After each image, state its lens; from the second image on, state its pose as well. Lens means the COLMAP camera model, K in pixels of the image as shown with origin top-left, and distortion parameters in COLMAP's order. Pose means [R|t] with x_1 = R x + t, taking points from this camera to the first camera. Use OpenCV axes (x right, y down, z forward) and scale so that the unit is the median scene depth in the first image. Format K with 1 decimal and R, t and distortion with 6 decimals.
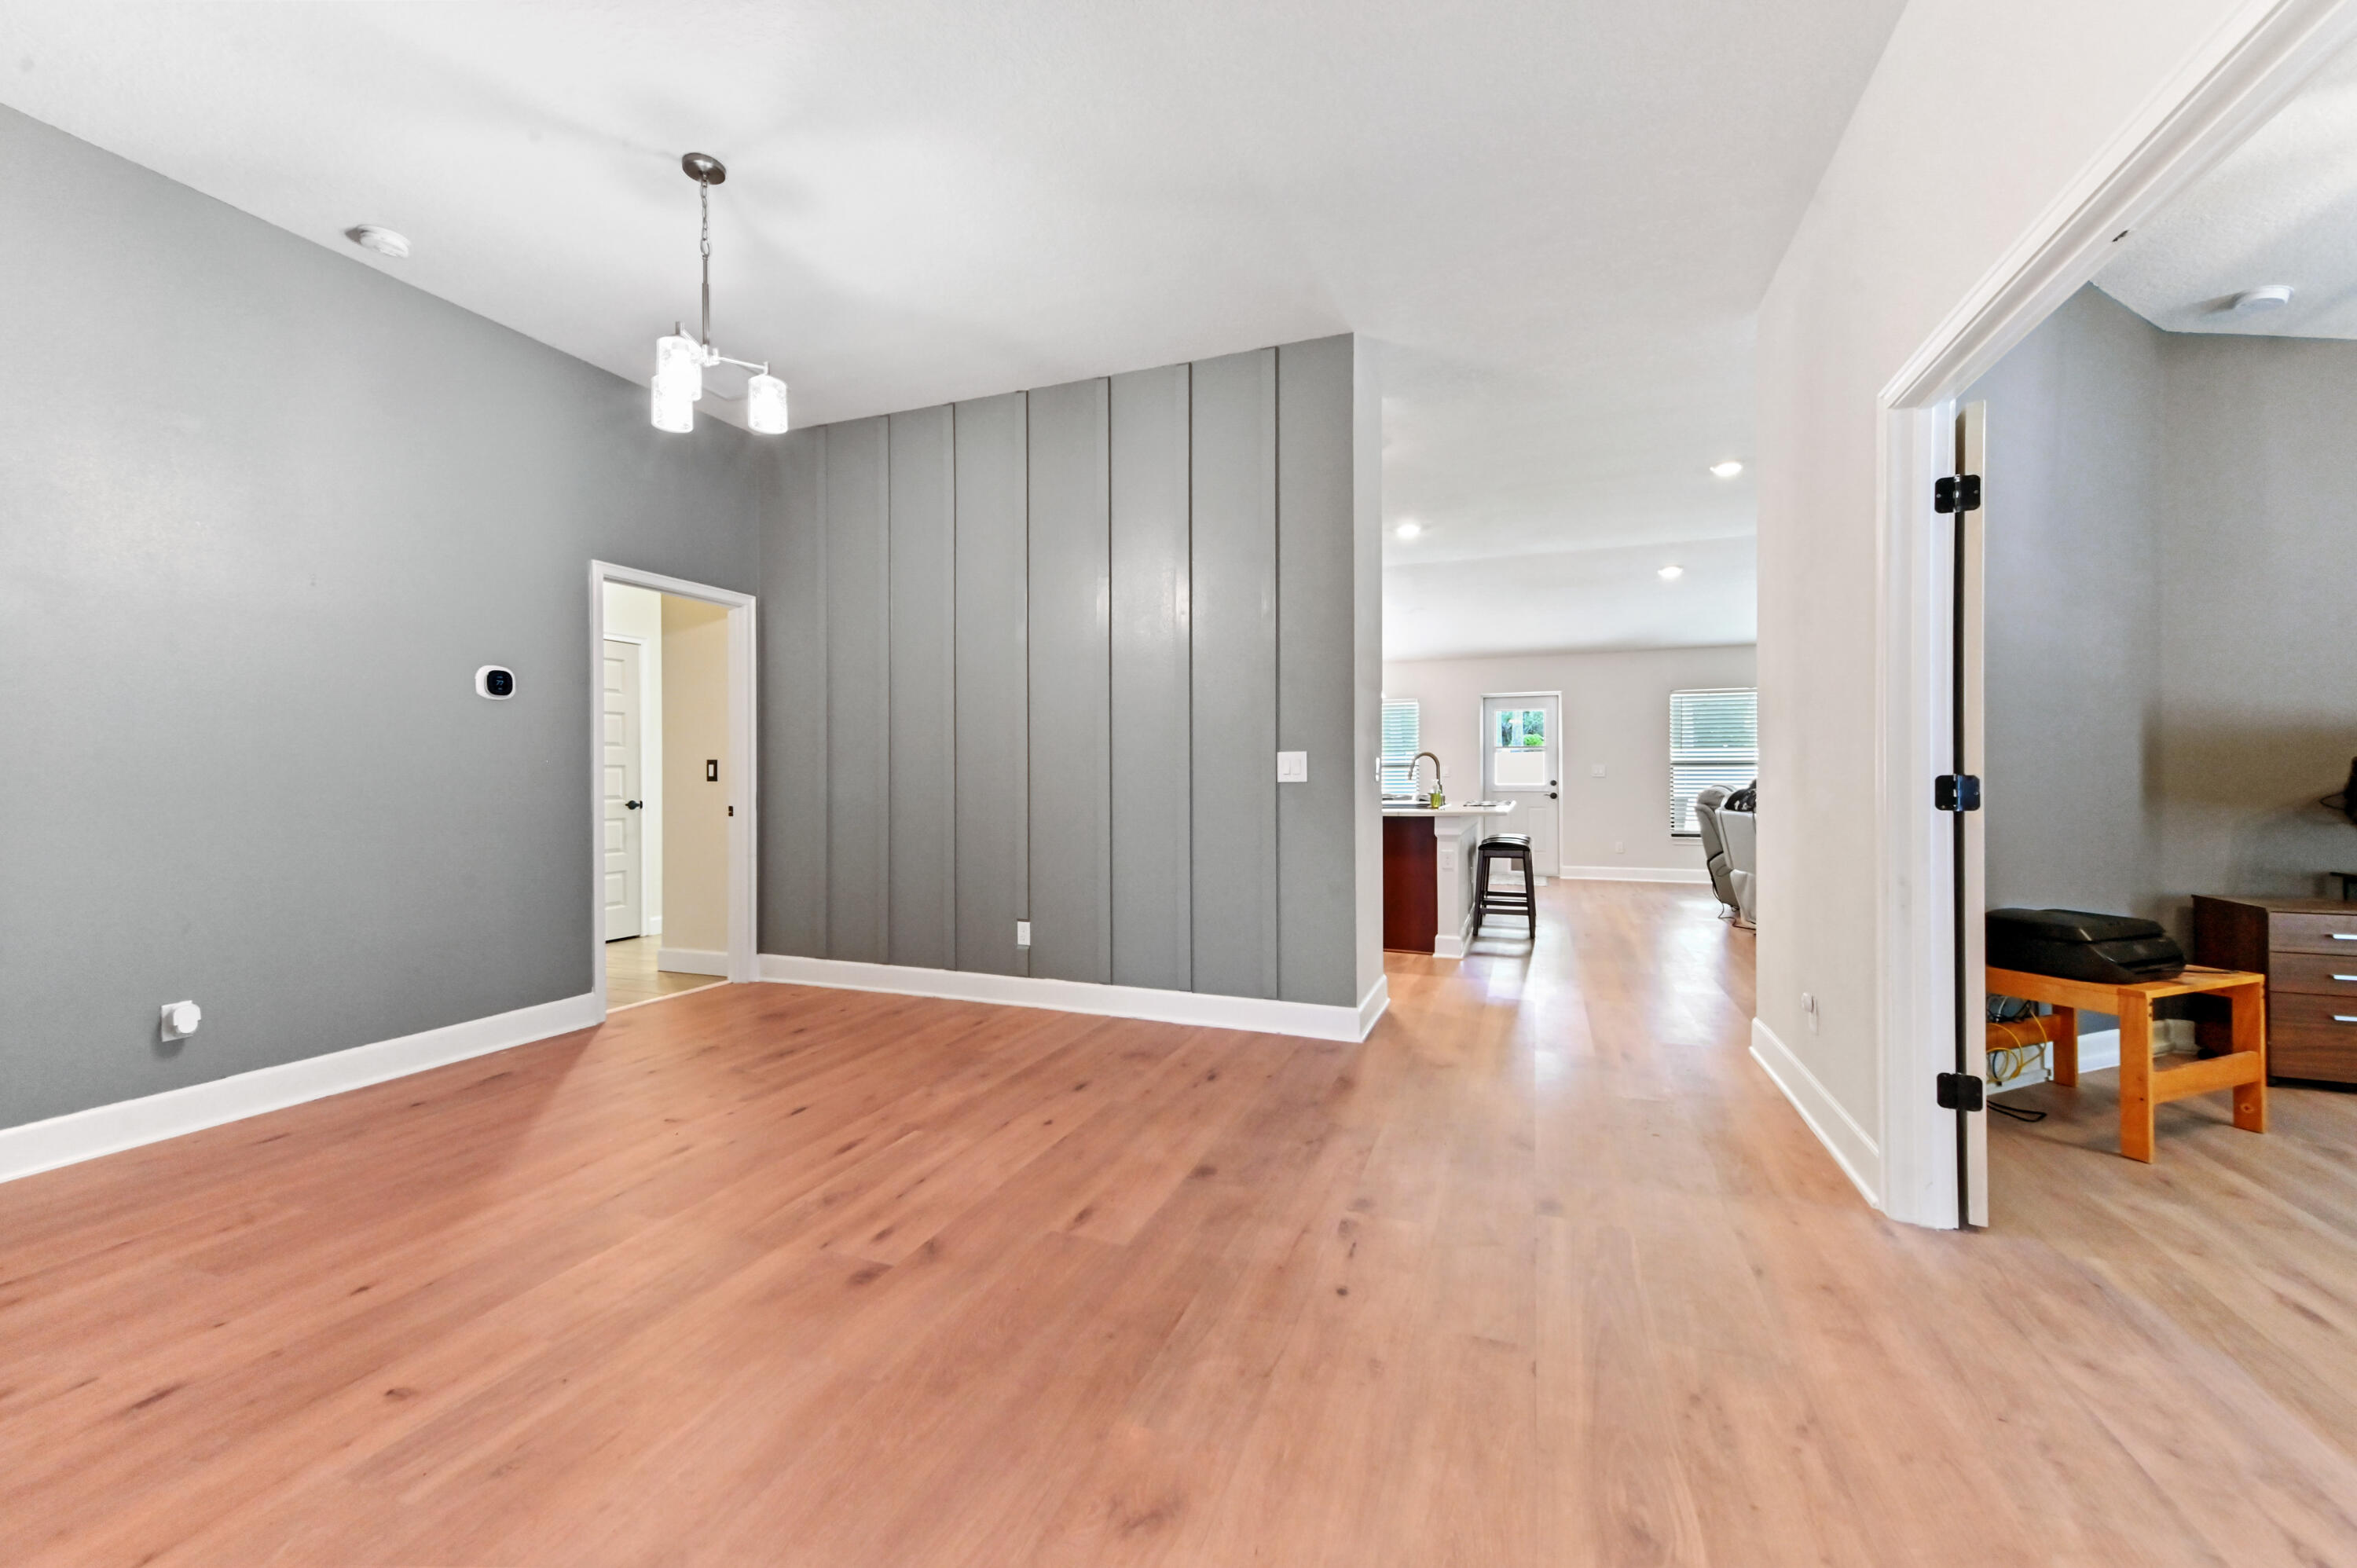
lens RADIAL K [[932.6, 0, 1175.8], [0, 932.6, 769.1], [0, 0, 1]] dist [0.017335, 0.000104]
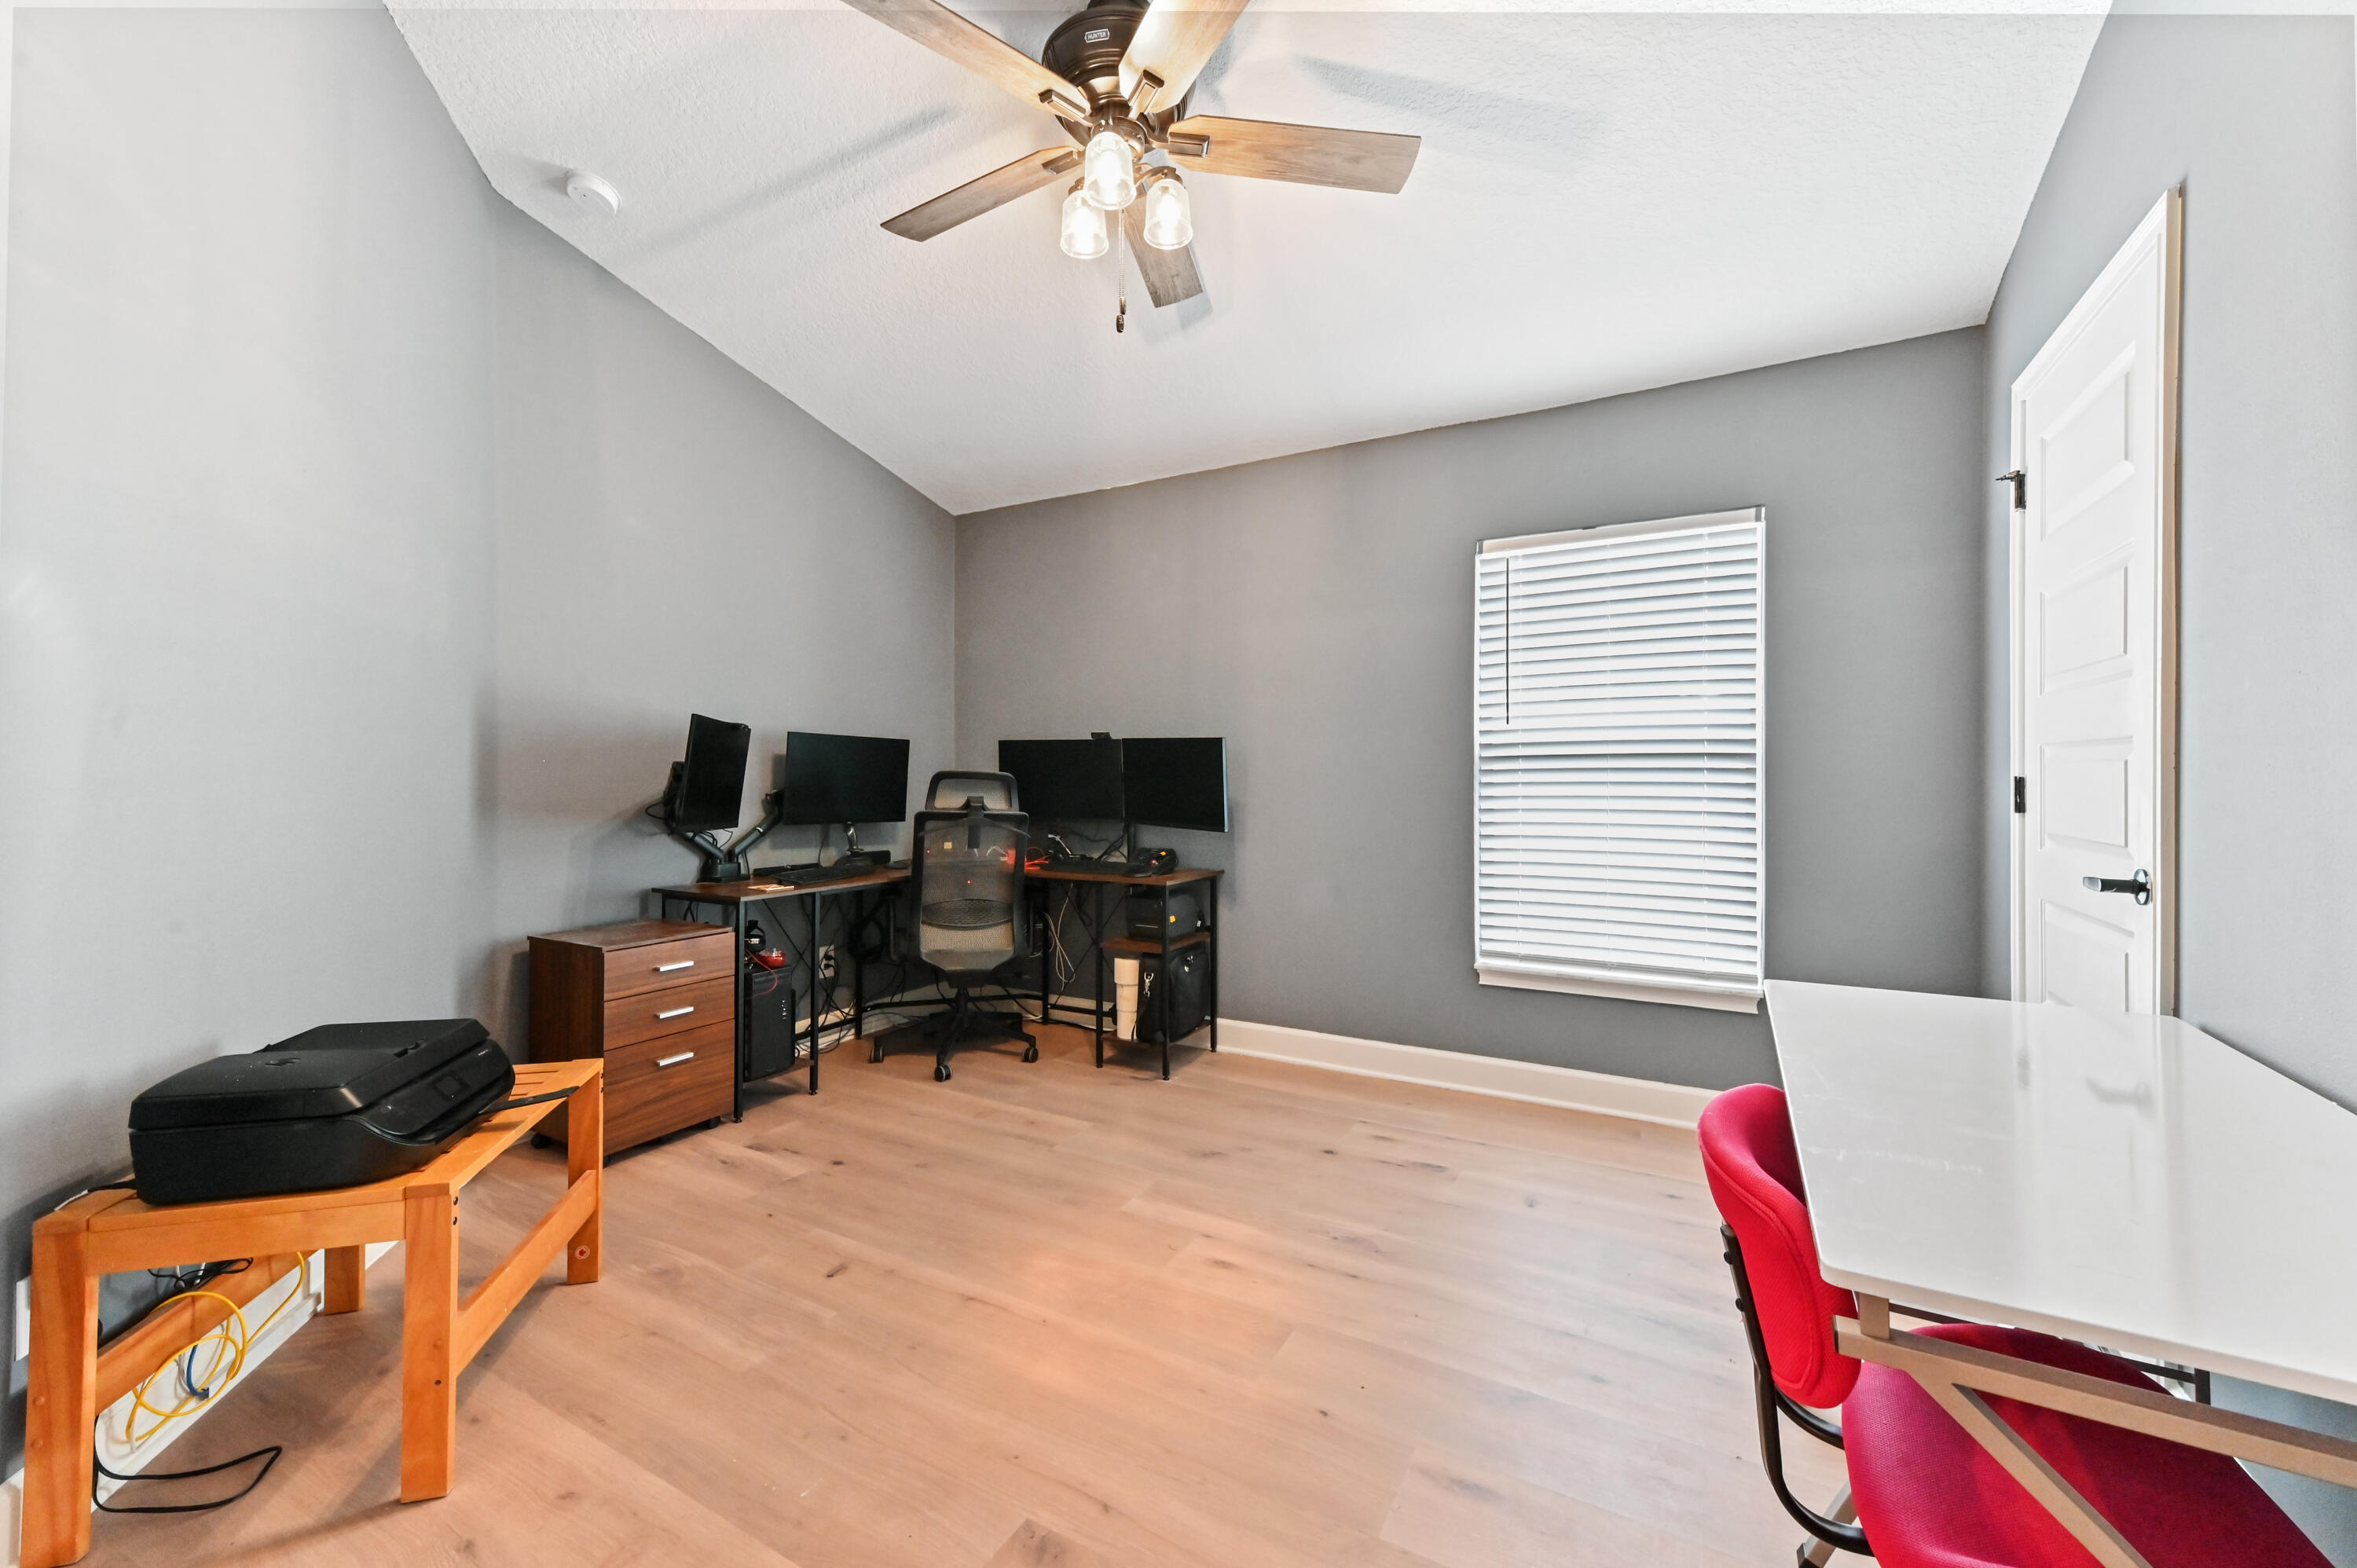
lens RADIAL K [[923.0, 0, 1182.1], [0, 923.0, 787.7], [0, 0, 1]] dist [0.013643, 0.000075]
pose [[0.145249, -0.009553, 0.989349, 0.442161], [-0.009994, 0.999888, 0.011122, -0.002950], [-0.989345, -0.011503, 0.145137, 0.405589]]
